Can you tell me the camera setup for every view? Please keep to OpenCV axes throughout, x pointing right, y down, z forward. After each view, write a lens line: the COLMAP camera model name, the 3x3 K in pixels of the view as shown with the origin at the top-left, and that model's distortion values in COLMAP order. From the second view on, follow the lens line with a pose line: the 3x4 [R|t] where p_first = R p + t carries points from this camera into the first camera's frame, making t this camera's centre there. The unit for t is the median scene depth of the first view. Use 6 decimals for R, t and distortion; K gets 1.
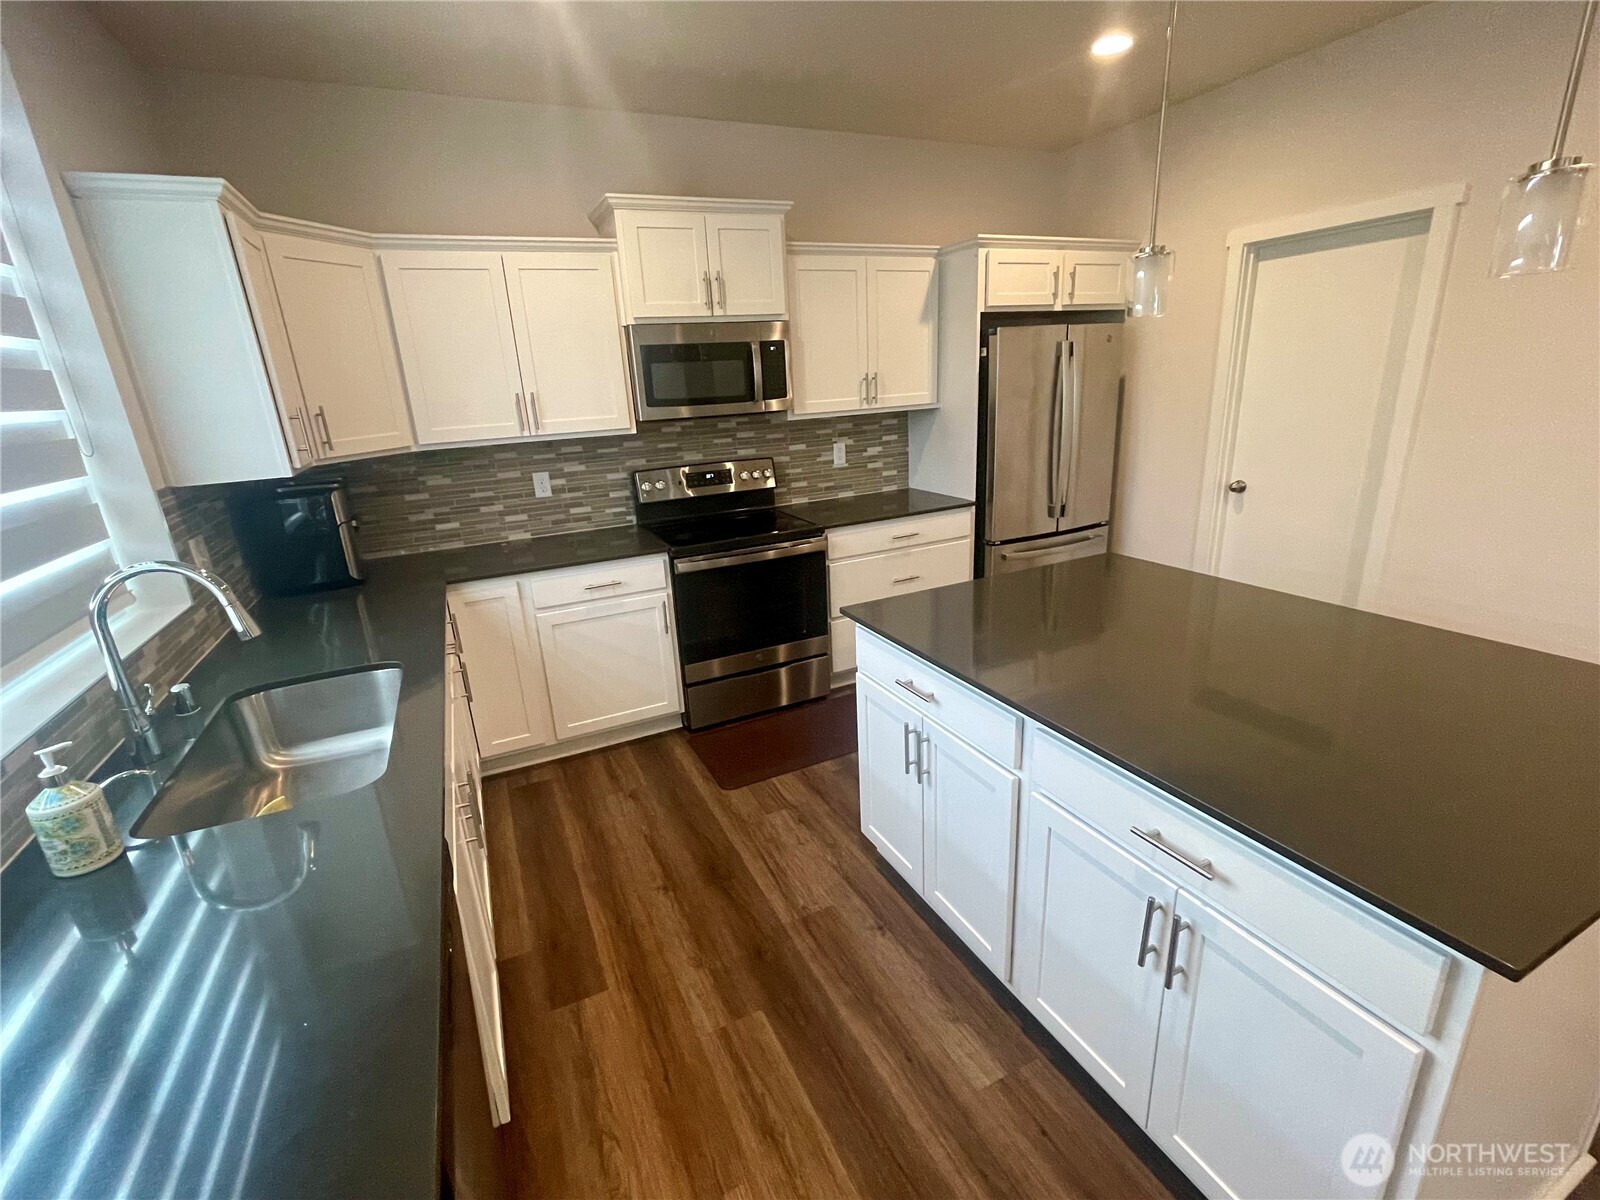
lens RADIAL K [[704.3, 0, 794.9], [0, 704.3, 599.0], [0, 0, 1]] dist [0.000585, -0.001503]
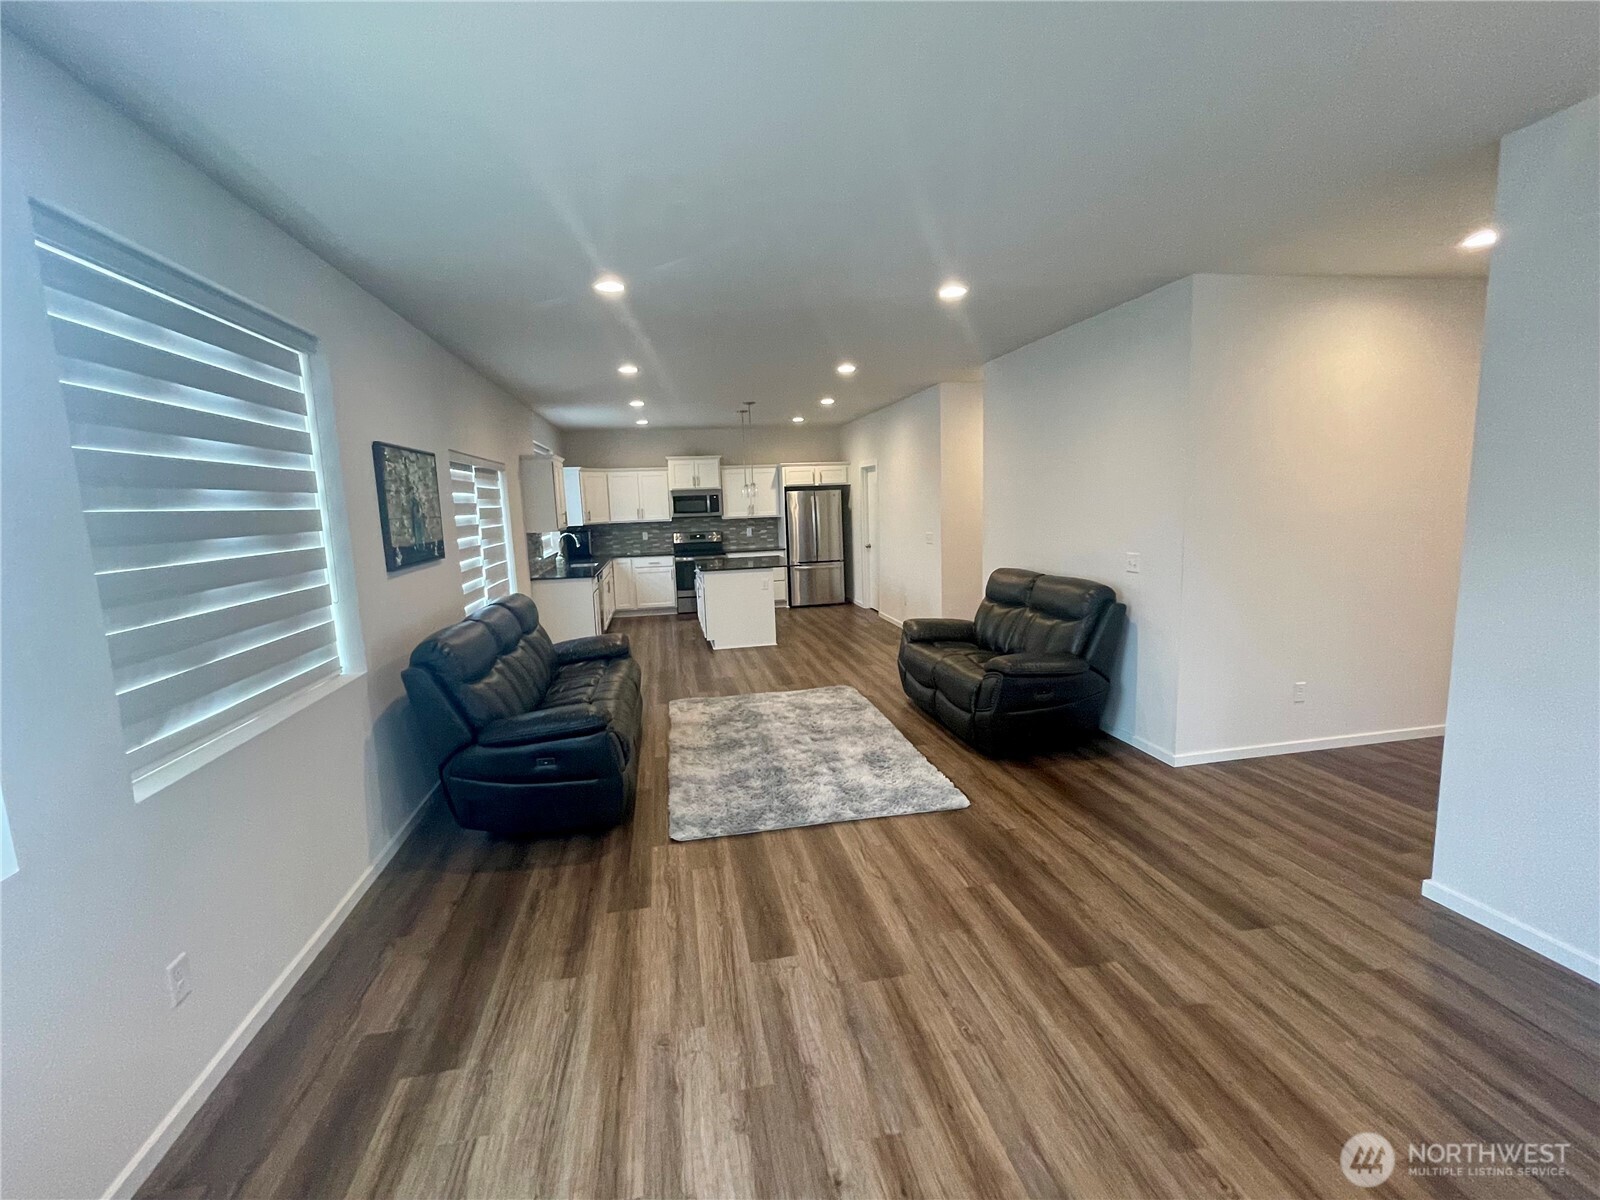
lens RADIAL K [[704.3, 0, 794.9], [0, 704.3, 599.0], [0, 0, 1]] dist [0.000585, -0.001503]
pose [[0.966842, 0.057880, -0.248730, 1.098169], [-0.094483, 0.985938, -0.137840, 0.490954], [0.237254, 0.156770, 0.958715, -1.843751]]
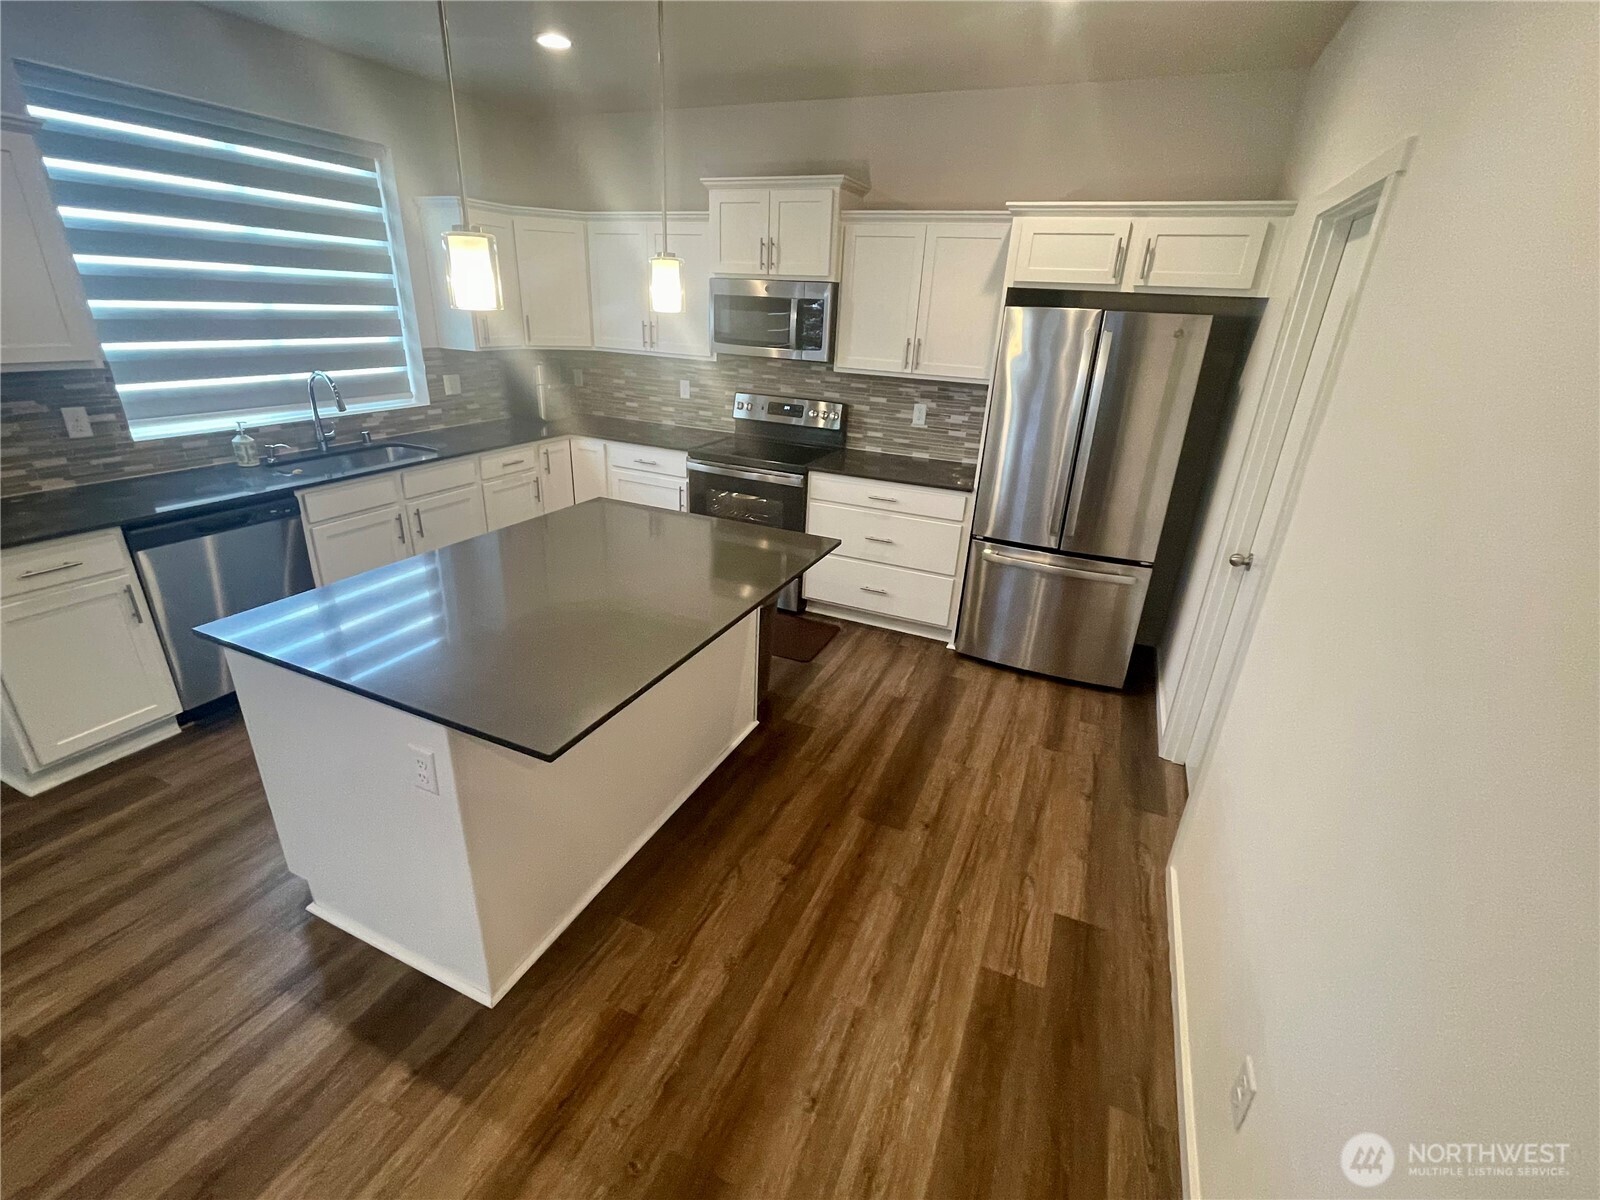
lens RADIAL K [[704.3, 0, 794.9], [0, 704.3, 599.0], [0, 0, 1]] dist [0.000585, -0.001503]
pose [[0.648741, 0.371713, -0.664052, 0.850671], [-0.305331, 0.926417, 0.220285, -0.146807], [0.697071, 0.059848, 0.714500, 0.168828]]
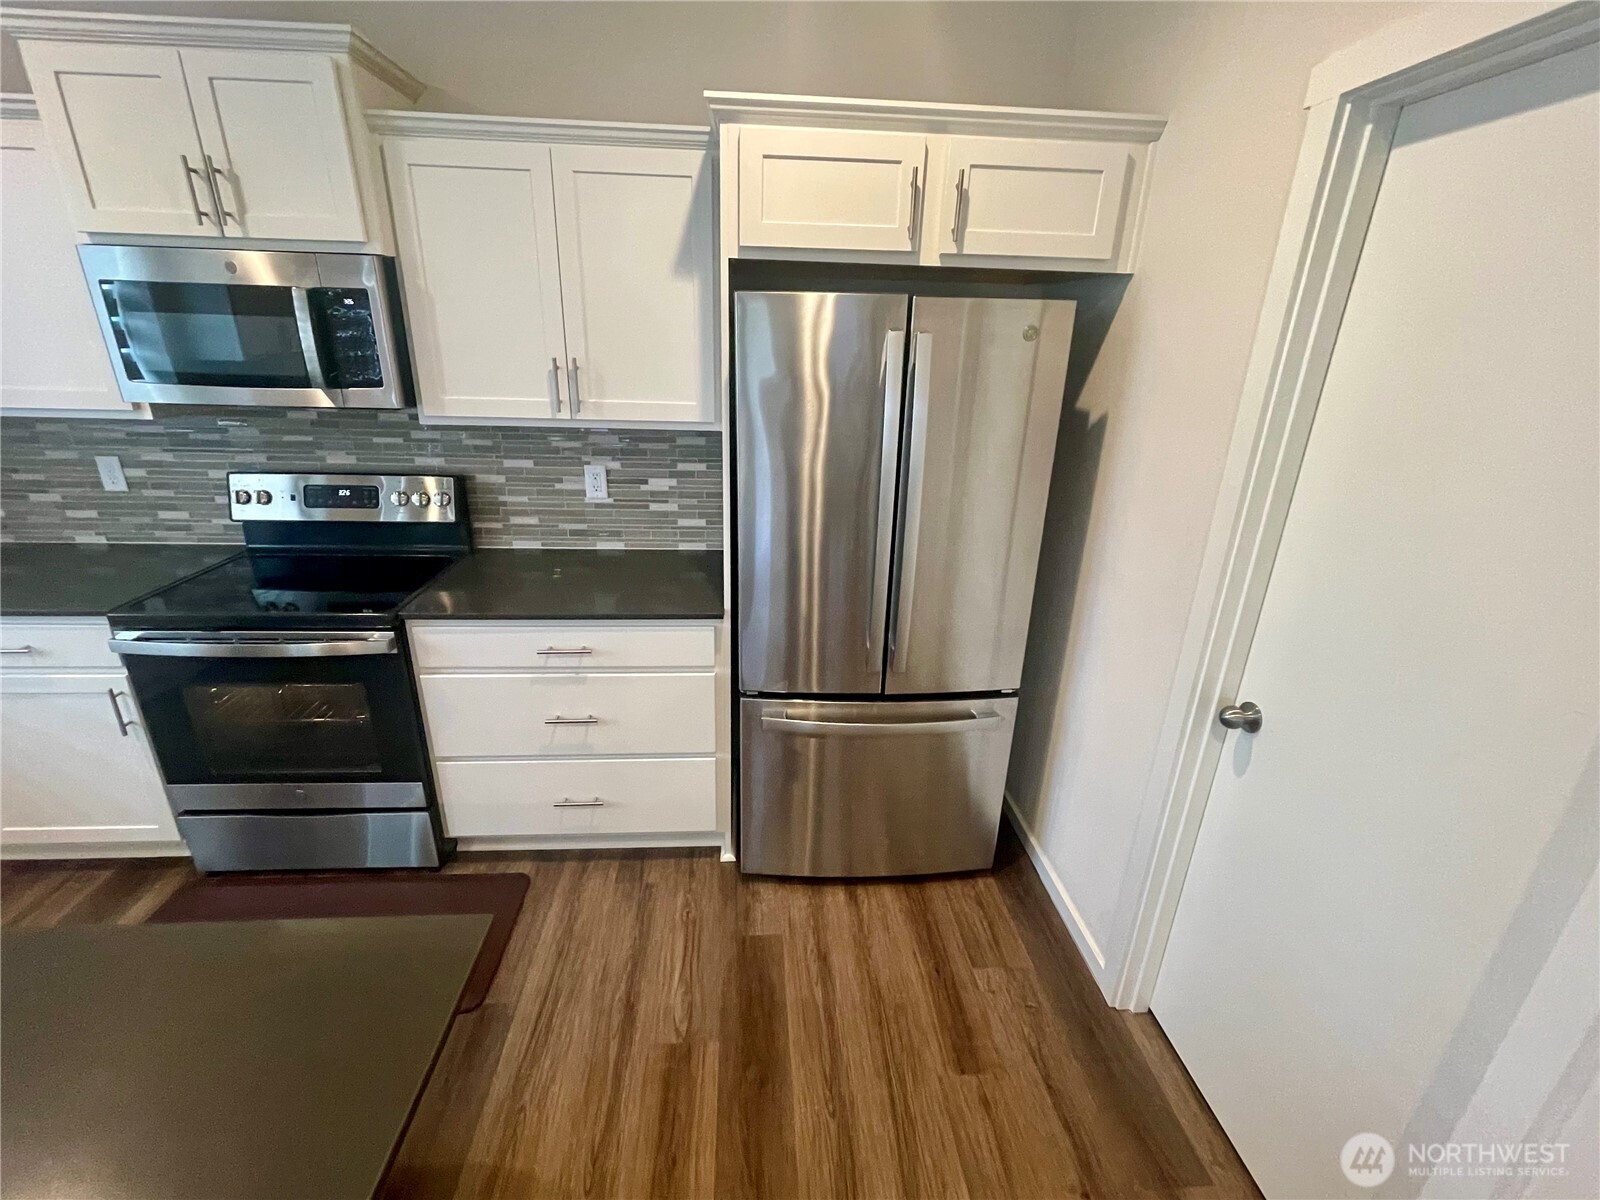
lens RADIAL K [[704.3, 0, 794.9], [0, 704.3, 599.0], [0, 0, 1]] dist [0.000585, -0.001503]
pose [[0.927952, 0.203671, -0.312128, 0.514117], [-0.184803, 0.978717, 0.089220, -0.223342], [0.323656, -0.025110, 0.945841, 0.534818]]
